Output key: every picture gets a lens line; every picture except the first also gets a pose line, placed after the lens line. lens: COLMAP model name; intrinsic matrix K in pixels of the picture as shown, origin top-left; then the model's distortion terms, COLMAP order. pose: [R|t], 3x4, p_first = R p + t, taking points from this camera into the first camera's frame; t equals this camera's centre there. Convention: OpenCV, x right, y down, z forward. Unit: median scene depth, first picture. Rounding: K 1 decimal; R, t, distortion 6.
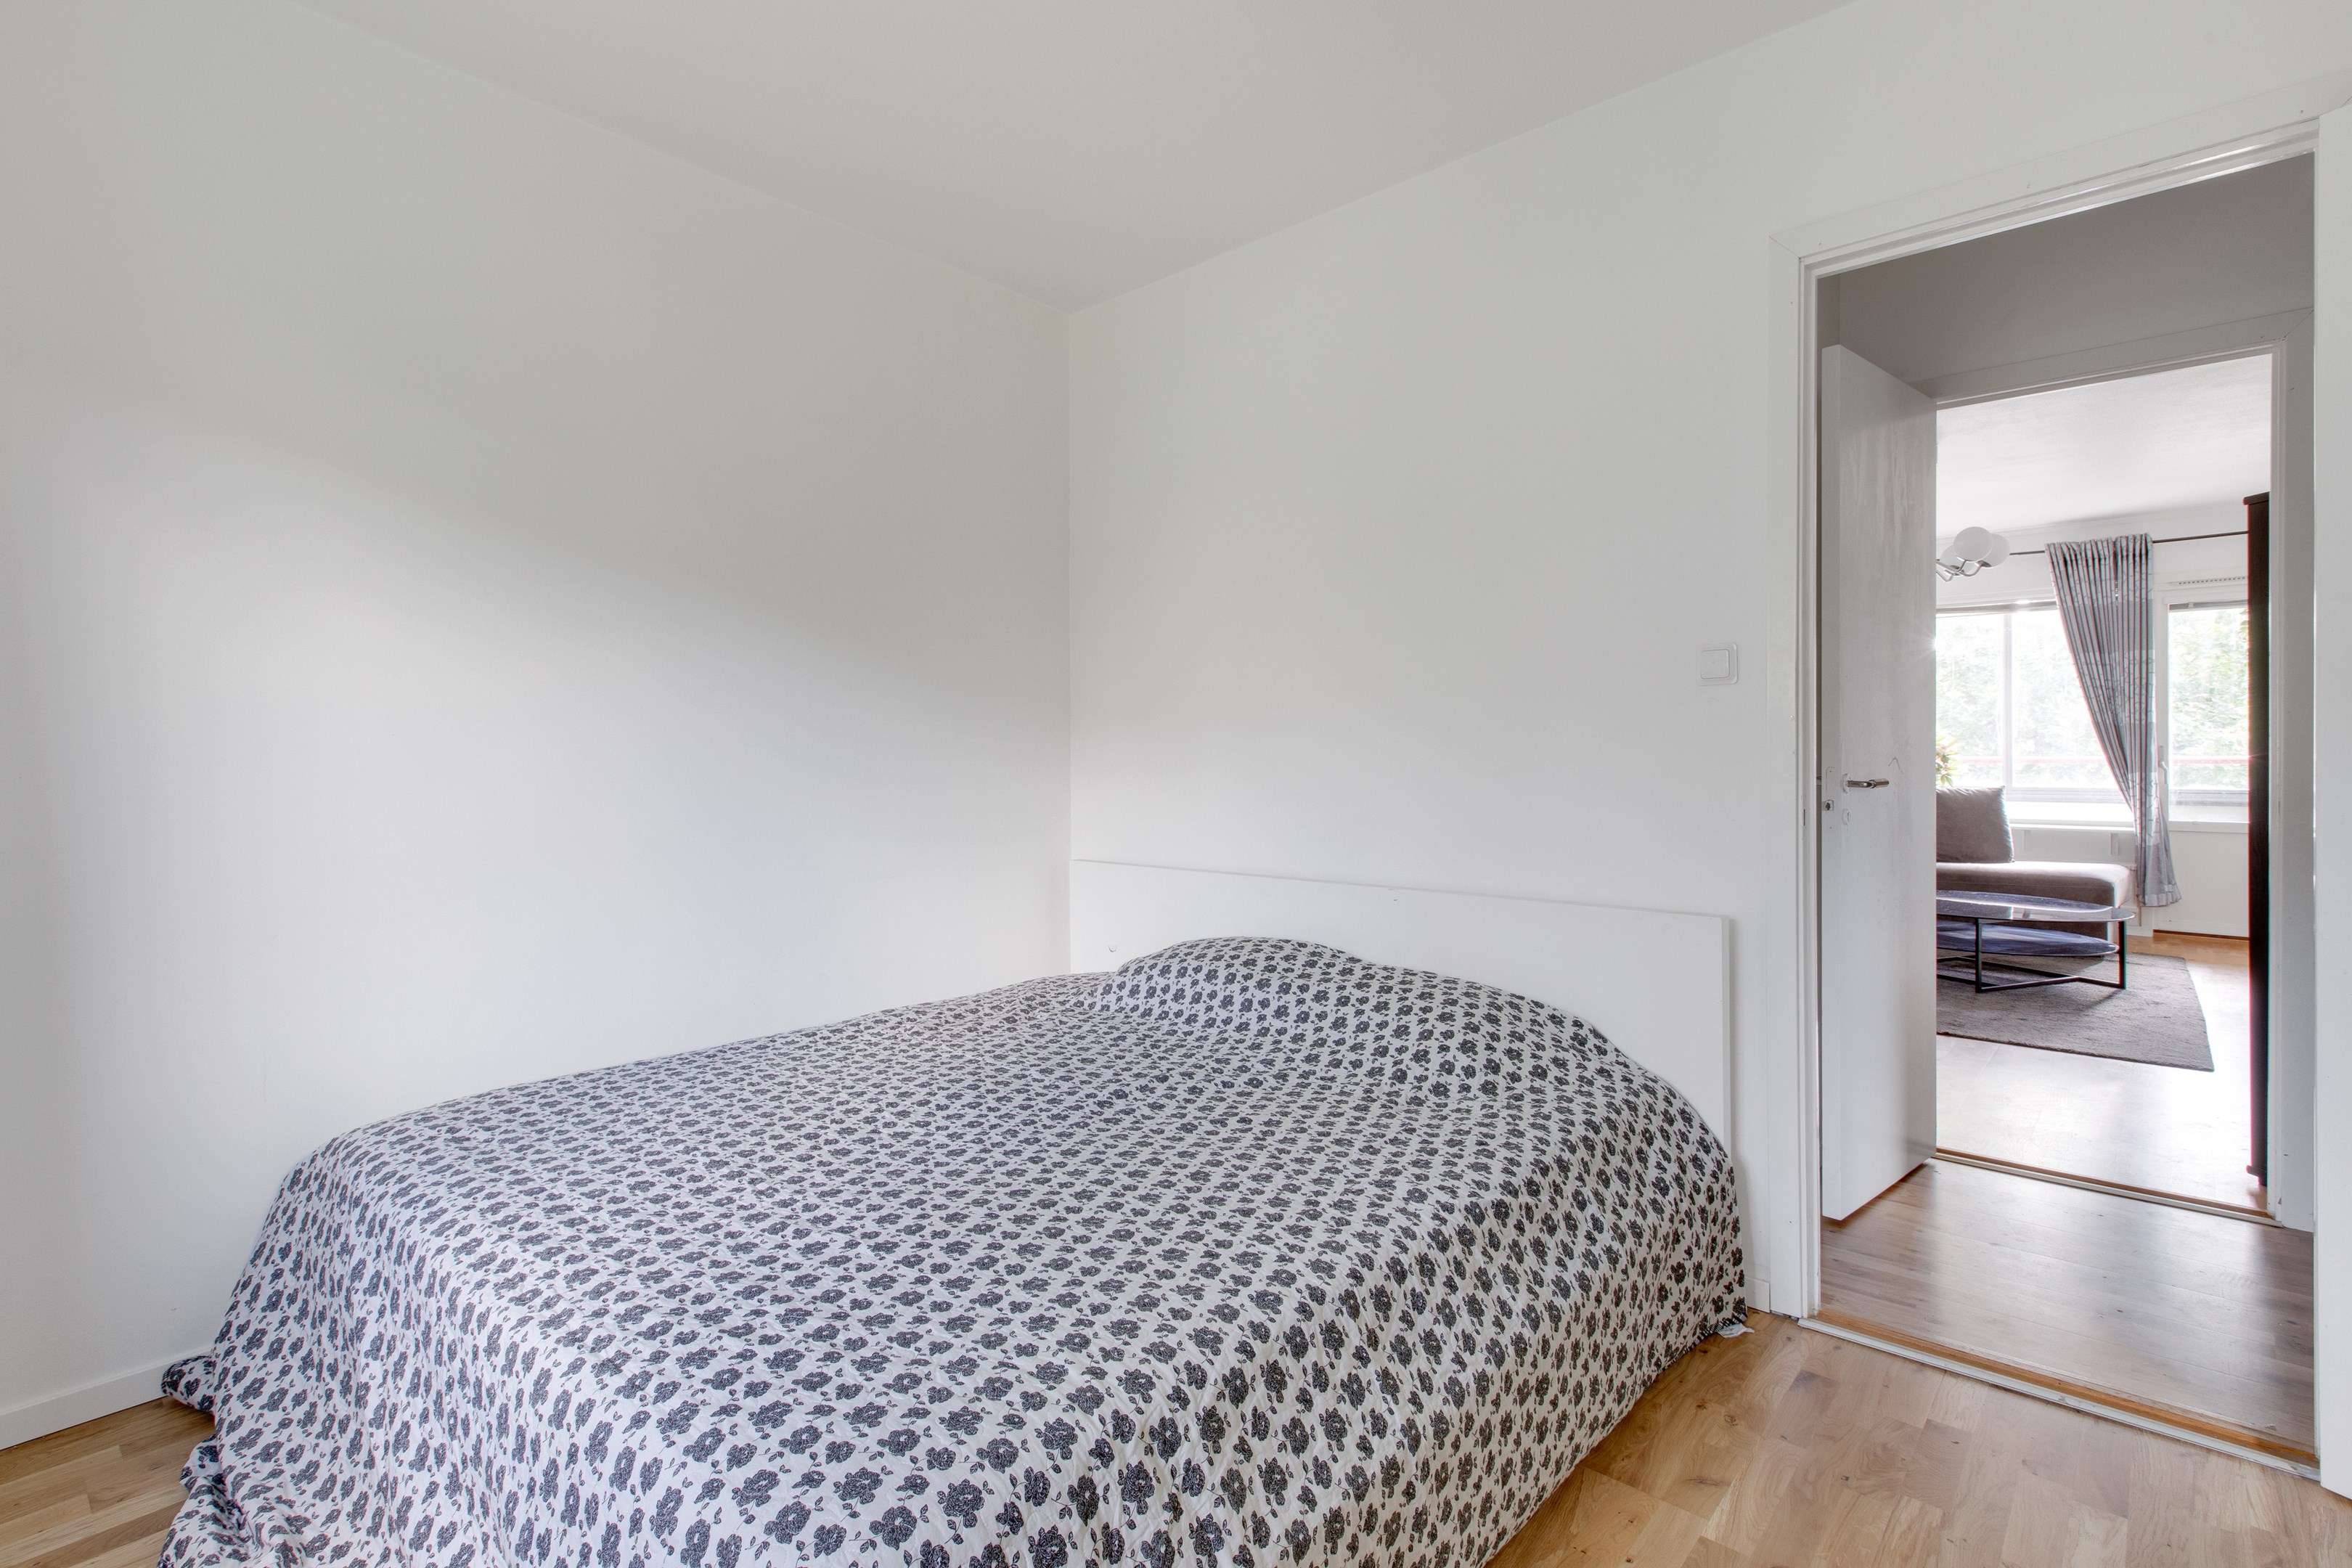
lens RADIAL K [[1146.4, 0, 1184.5], [0, 1146.4, 765.8], [0, 0, 1]] dist [-0.000095, -0.000190]
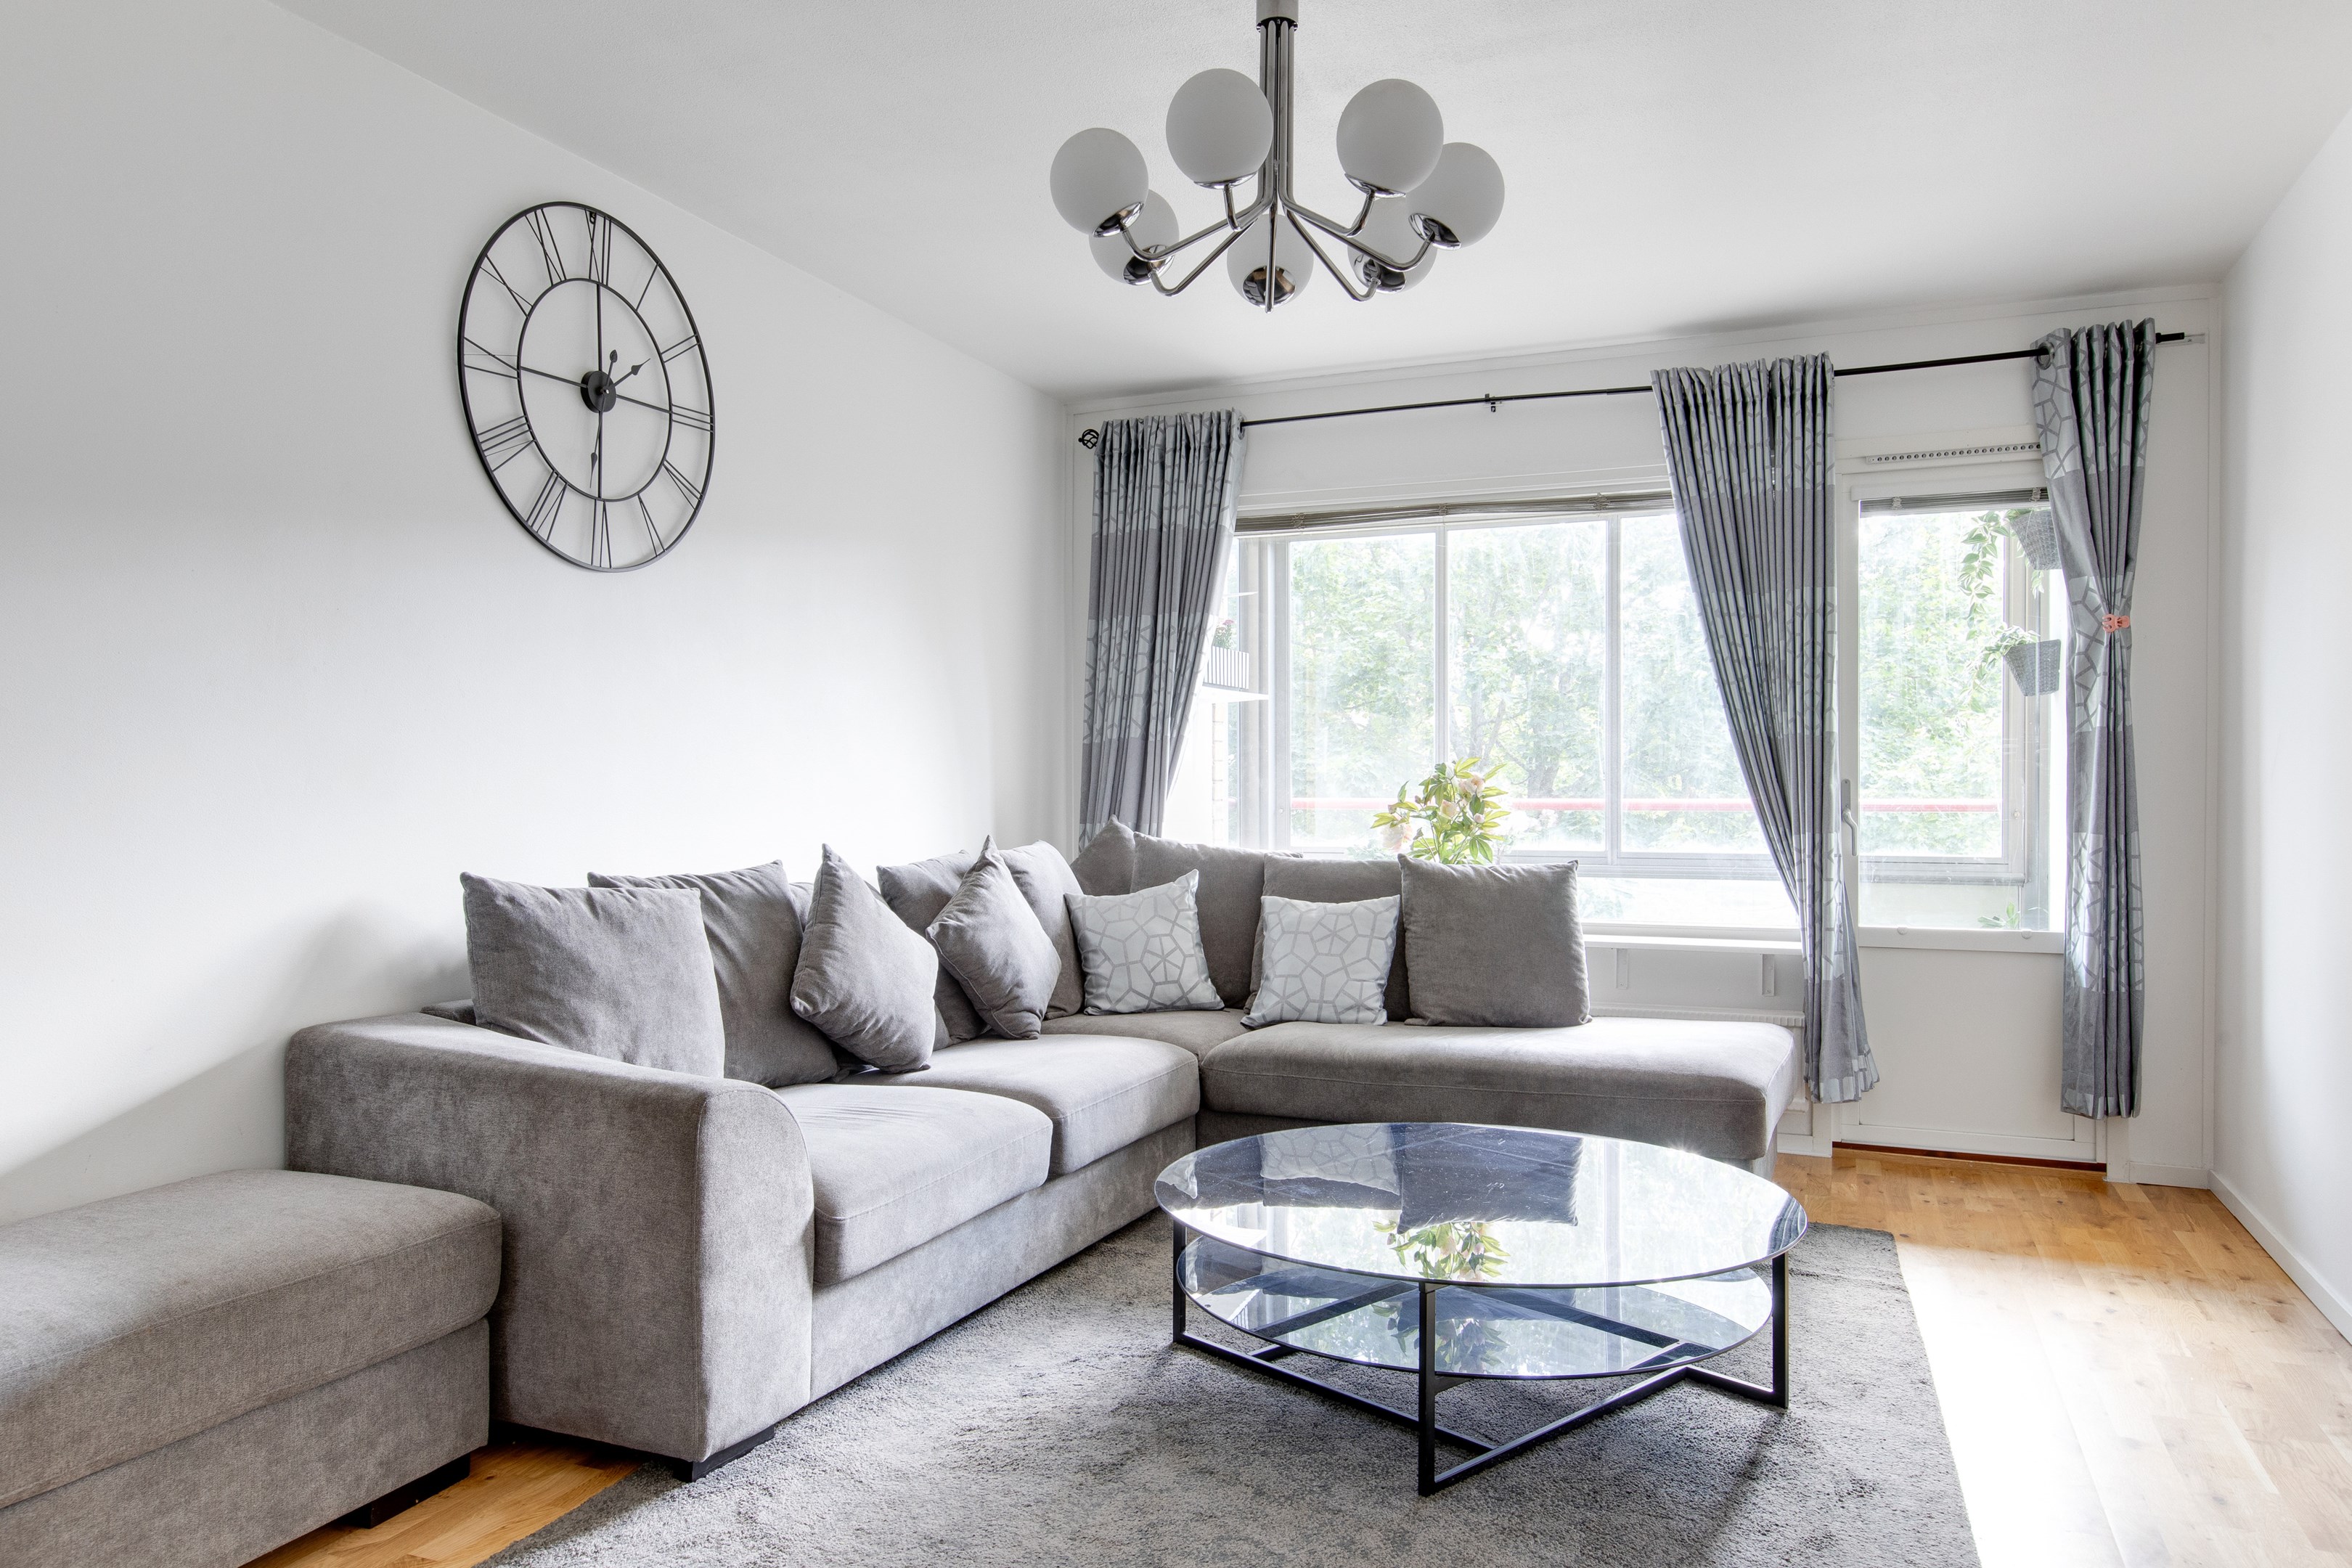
lens RADIAL K [[1505.1, 0, 1172.8], [0, 1505.1, 791.6], [0, 0, 1]] dist [0.042583, 0.001615]
pose [[0.953640, 0.007943, 0.300845, 0.369199], [-0.005532, 0.999945, -0.008864, -0.004602], [-0.300899, 0.006788, 0.953632, 0.452771]]
